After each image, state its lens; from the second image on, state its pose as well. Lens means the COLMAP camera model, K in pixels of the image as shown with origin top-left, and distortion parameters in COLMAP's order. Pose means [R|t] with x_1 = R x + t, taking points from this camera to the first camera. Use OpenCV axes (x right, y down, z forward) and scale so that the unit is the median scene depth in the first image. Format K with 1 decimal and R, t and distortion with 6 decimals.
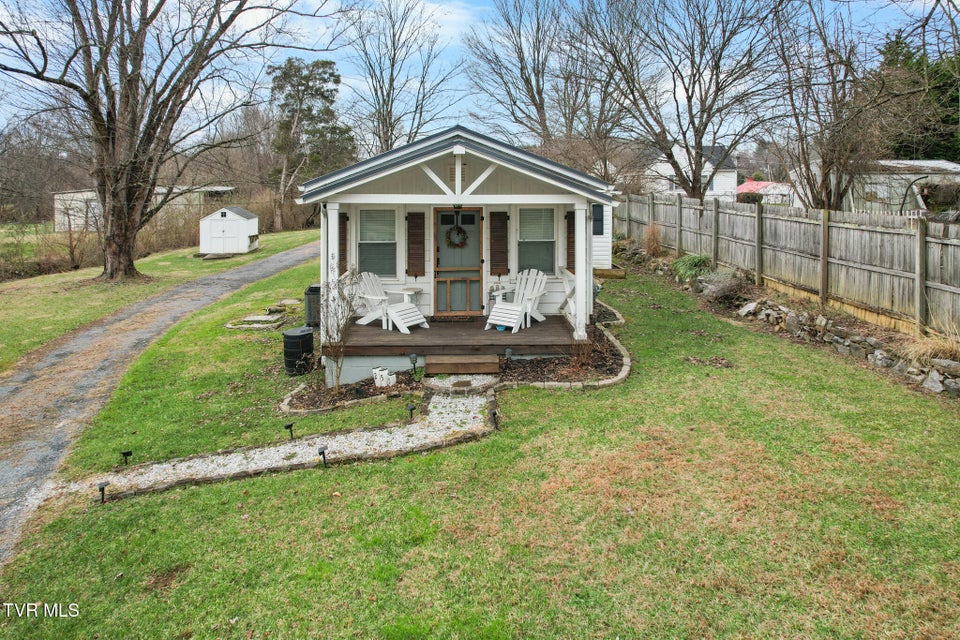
lens RADIAL K [[671.6, 0, 490.1], [0, 671.6, 317.0], [0, 0, 1]] dist [-0.039194, 0.009666]
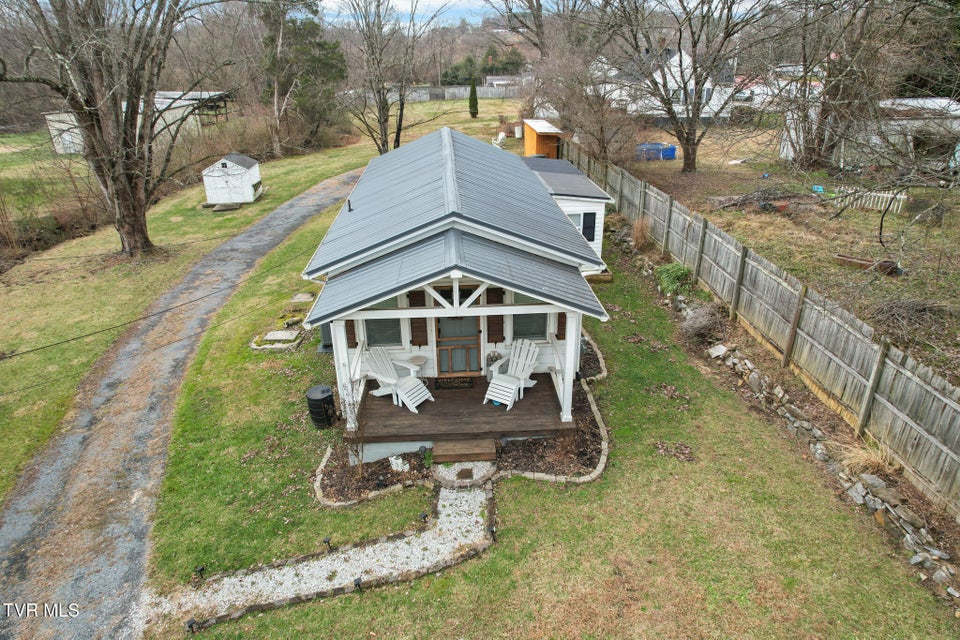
lens RADIAL K [[606.1, 0, 491.7], [0, 606.1, 313.3], [0, 0, 1]] dist [-0.041118, 0.019501]
pose [[0.999928, -0.011034, 0.004697, 0.003184], [0.008247, 0.917058, 0.398669, -0.504745], [-0.008706, -0.398601, 0.917083, 0.109890]]
